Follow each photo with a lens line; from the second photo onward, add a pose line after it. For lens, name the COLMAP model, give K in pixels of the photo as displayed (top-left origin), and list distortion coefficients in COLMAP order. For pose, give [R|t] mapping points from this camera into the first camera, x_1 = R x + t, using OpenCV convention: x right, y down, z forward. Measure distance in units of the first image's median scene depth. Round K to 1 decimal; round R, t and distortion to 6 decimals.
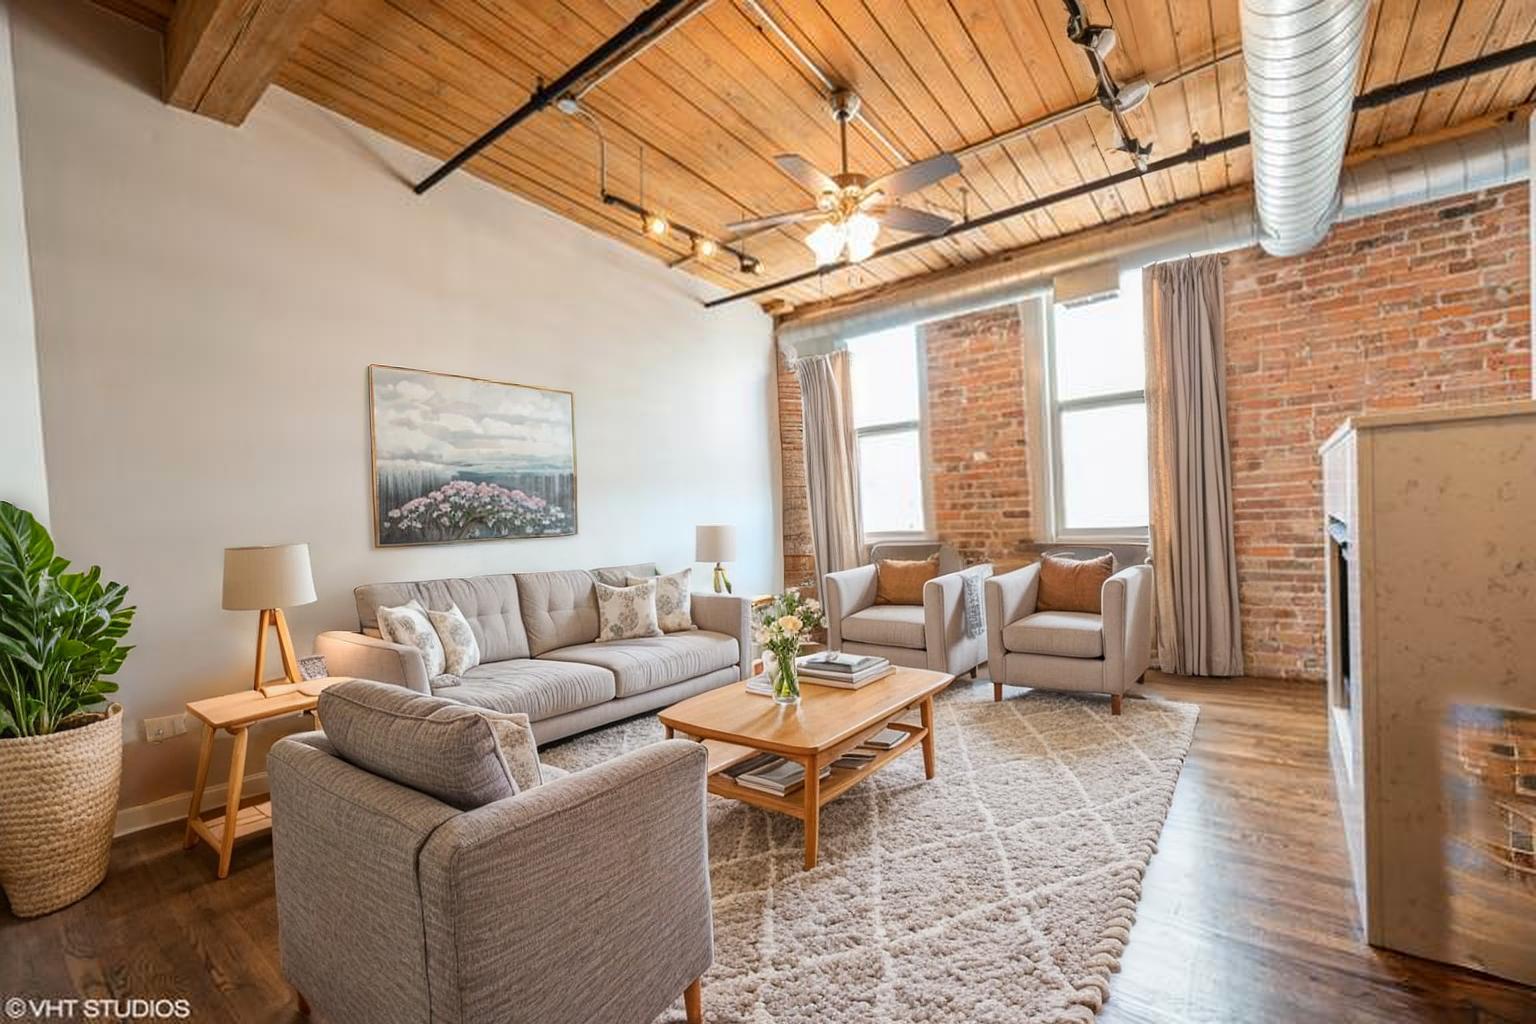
lens RADIAL K [[657.5, 0, 764.9], [0, 657.5, 531.4], [0, 0, 1]] dist [0.002321, -0.000008]
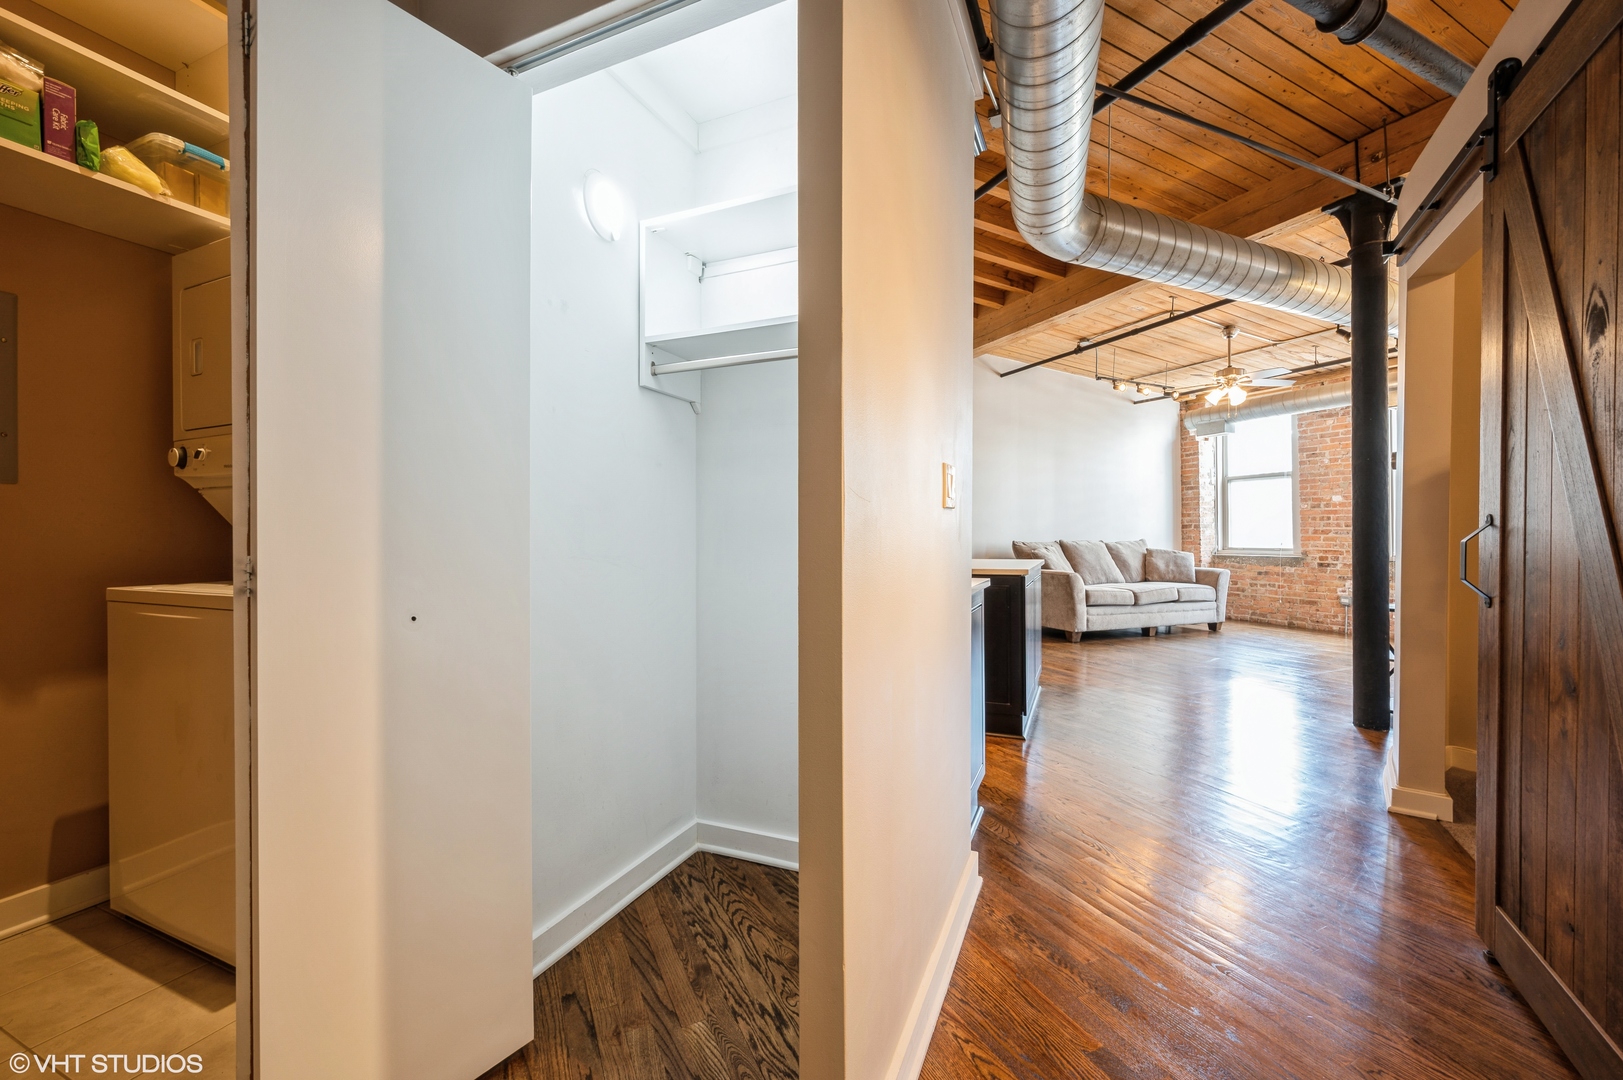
lens RADIAL K [[657.4, 0, 810.6], [0, 657.4, 534.0], [0, 0, 1]] dist [0.000778, 0.000083]
pose [[0.890936, 0.047376, -0.451652, -0.054667], [-0.057664, 0.998295, -0.009032, 0.046734], [0.450454, 0.034091, 0.892149, -0.848056]]
